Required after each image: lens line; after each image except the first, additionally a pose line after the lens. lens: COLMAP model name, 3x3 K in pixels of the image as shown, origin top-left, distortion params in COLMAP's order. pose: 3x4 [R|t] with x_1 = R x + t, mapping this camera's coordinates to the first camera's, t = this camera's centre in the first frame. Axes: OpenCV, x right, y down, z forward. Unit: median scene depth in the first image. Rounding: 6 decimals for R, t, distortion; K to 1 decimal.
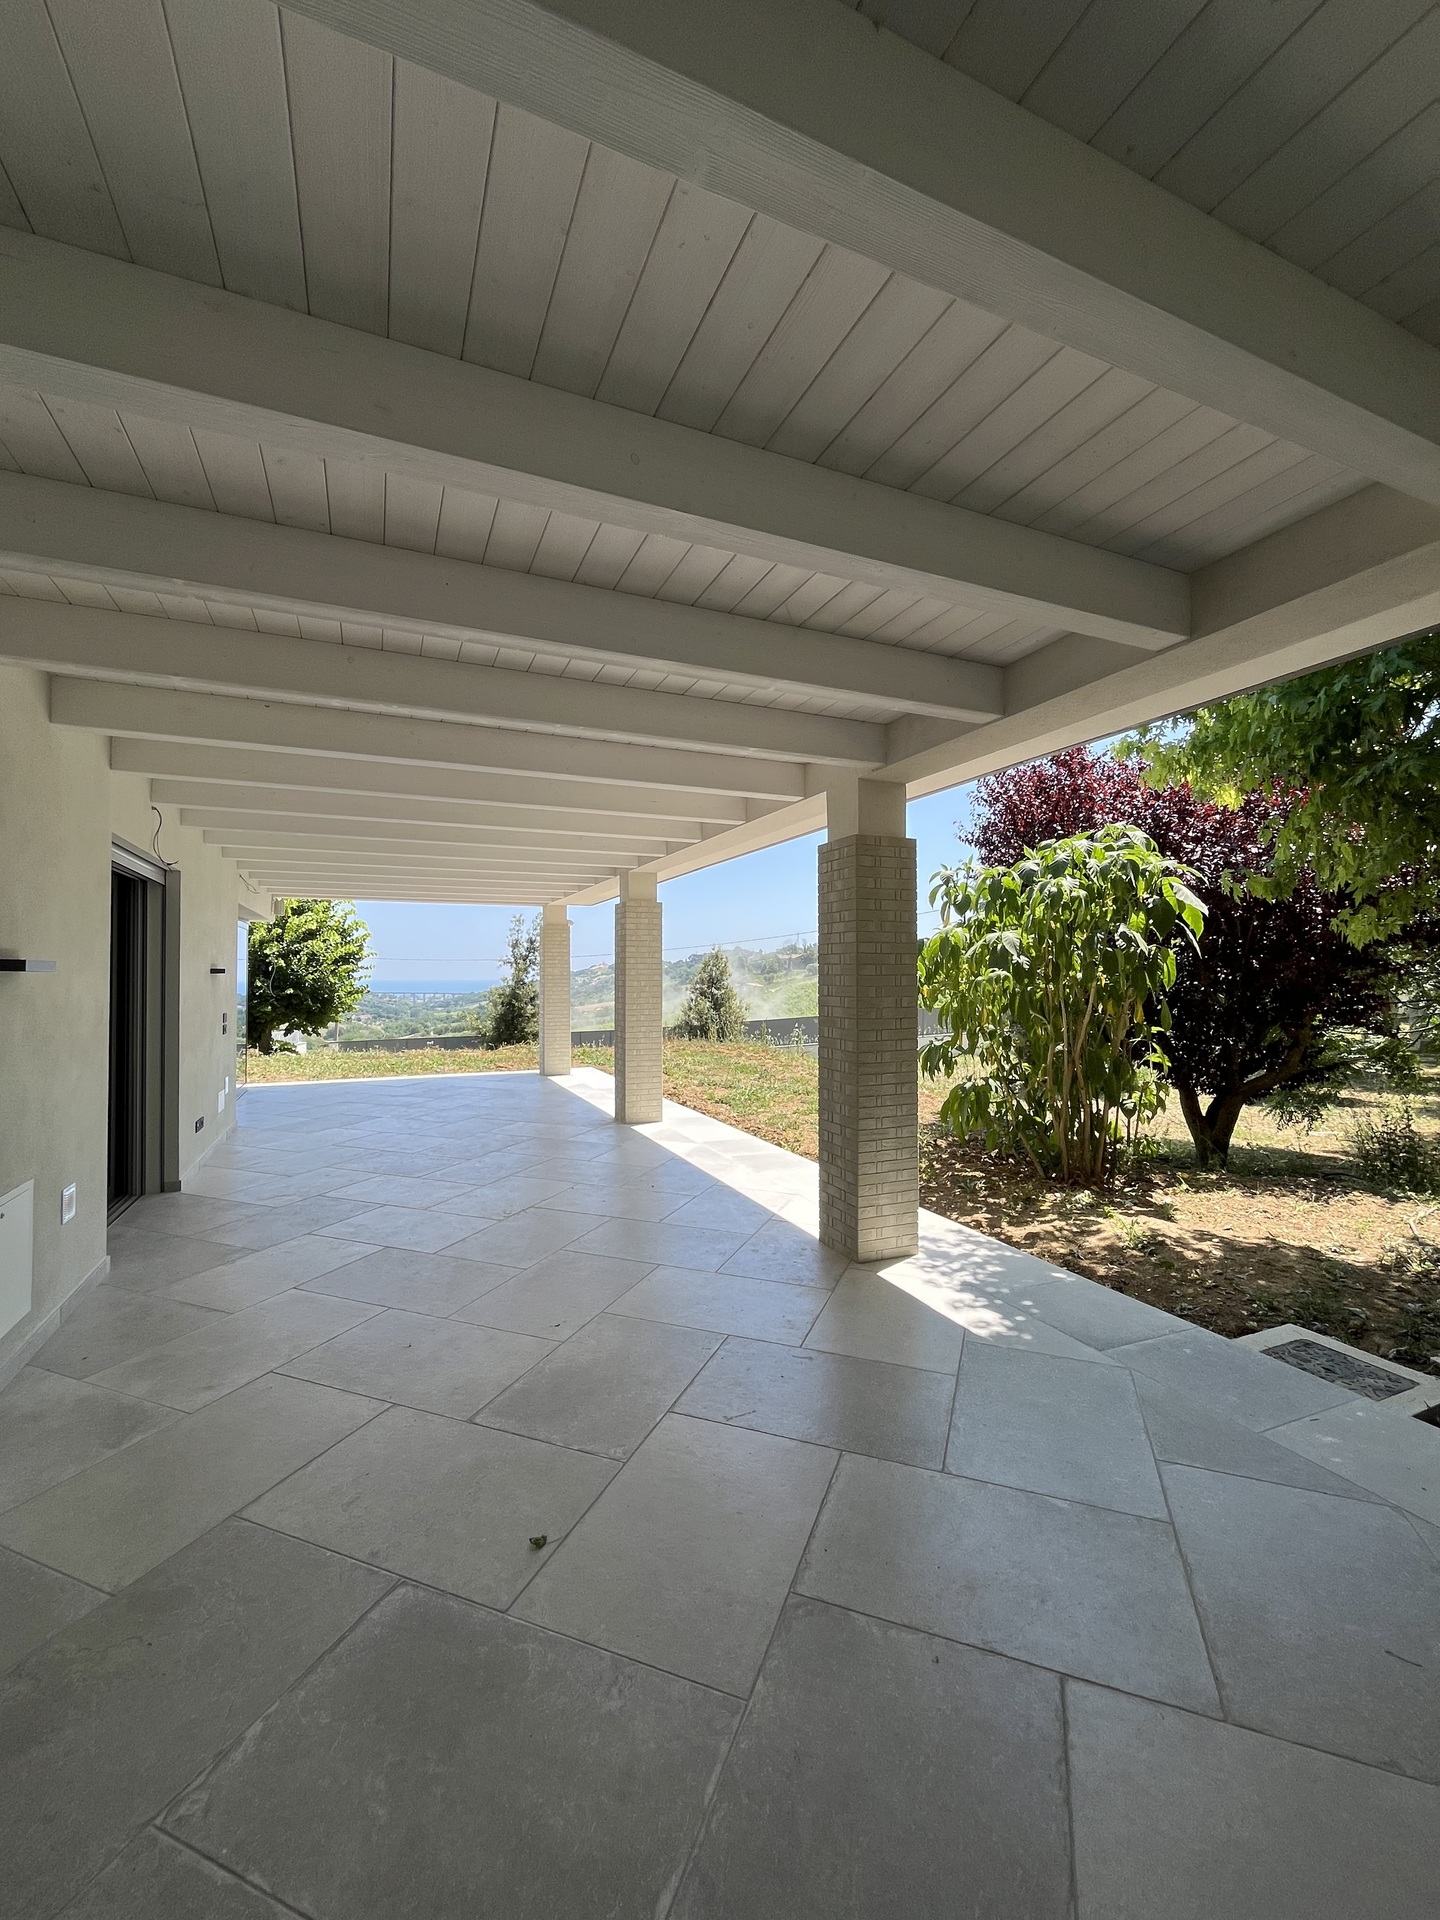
lens RADIAL K [[790.3, 0, 719.3], [0, 790.3, 970.1], [0, 0, 1]] dist [0.000533, -0.002216]
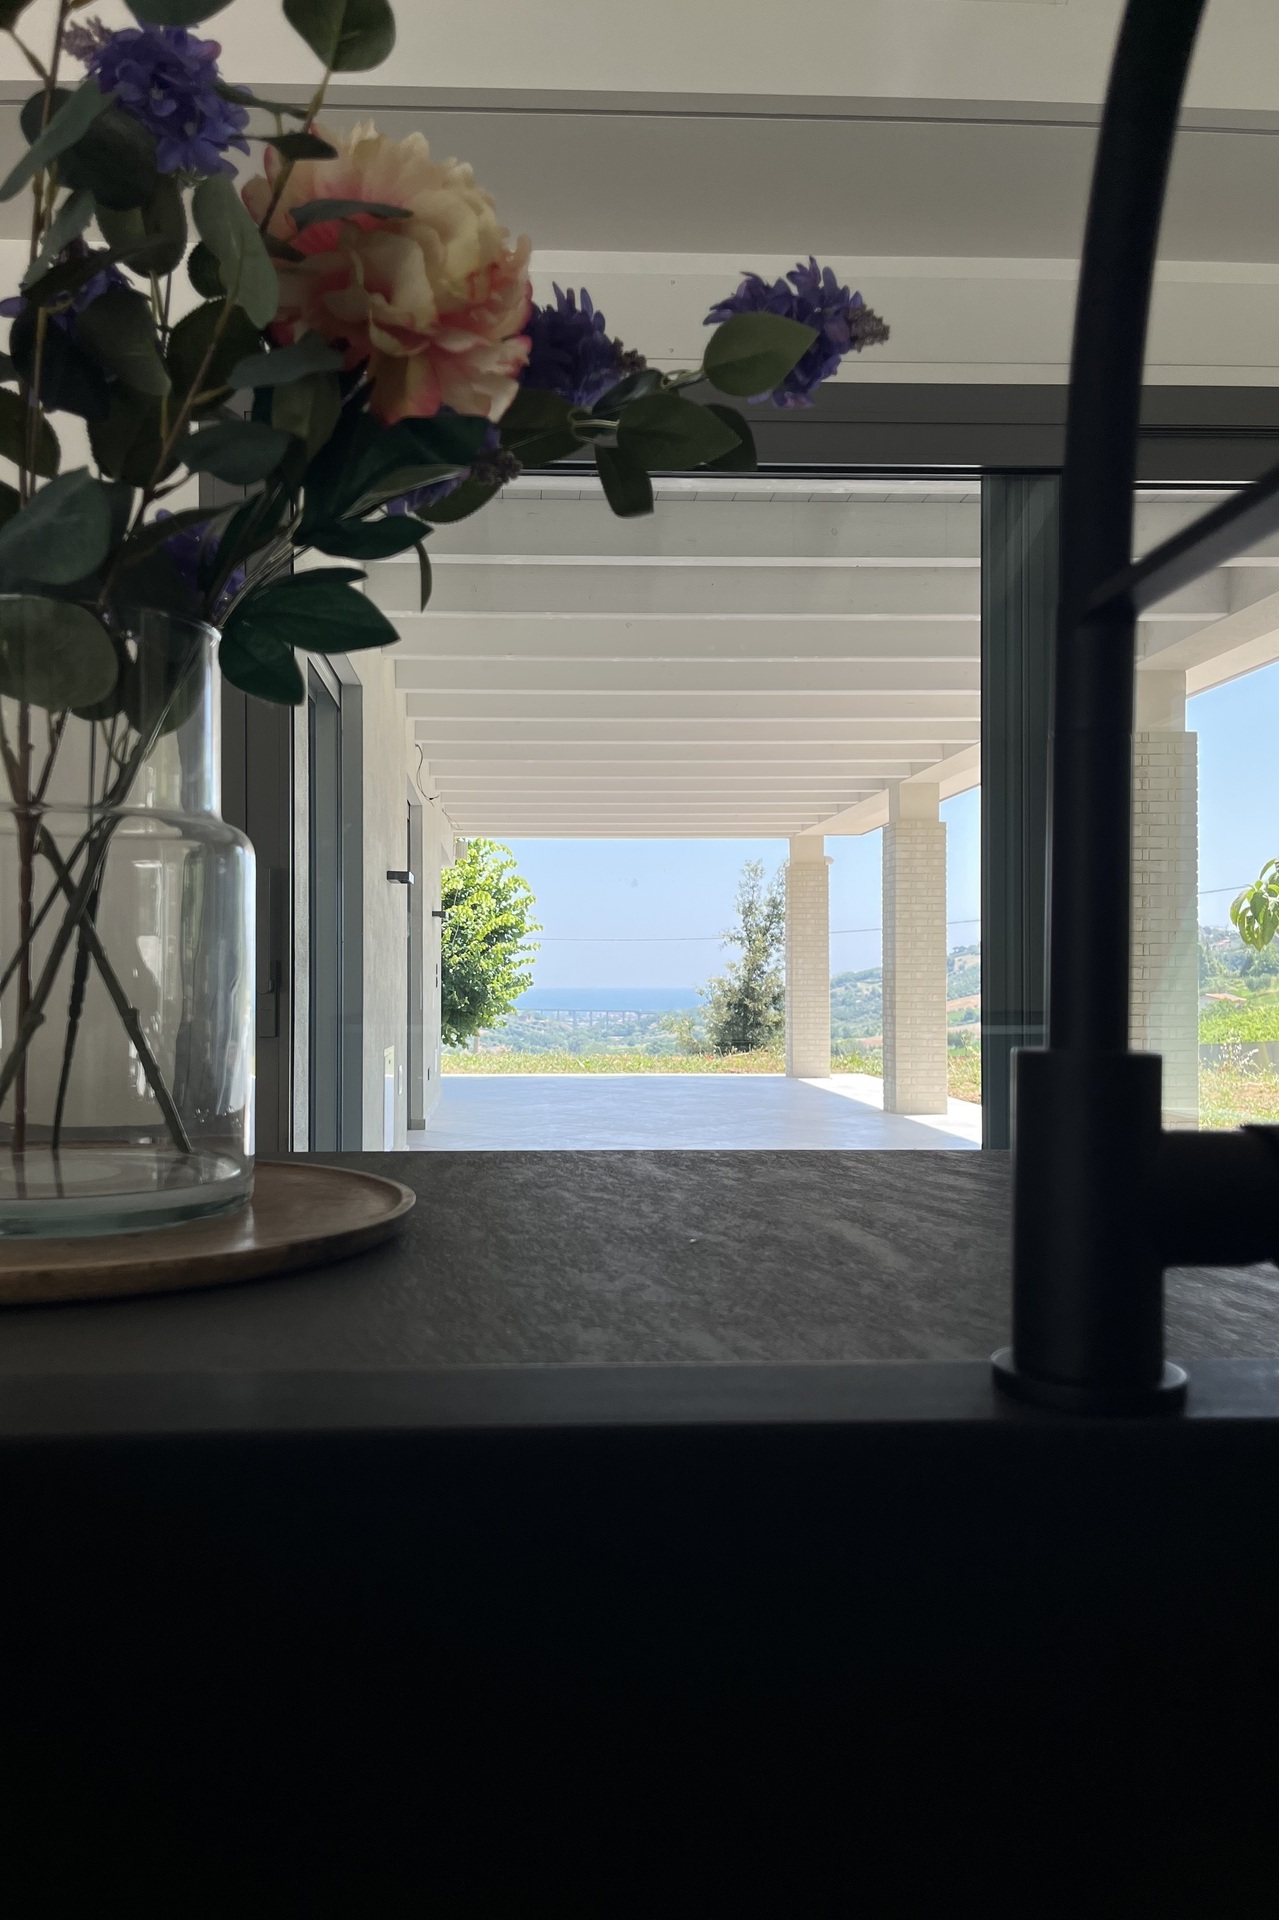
lens RADIAL K [[1461.9, 0, 634.8], [0, 1461.9, 964.1], [0, 0, 1]] dist [-0.051810, -0.008339]
pose [[0.946616, -0.002663, -0.322353, 0.030952], [0.001176, 0.999988, -0.004808, 0.018079], [0.322362, 0.004173, 0.946607, -0.132101]]
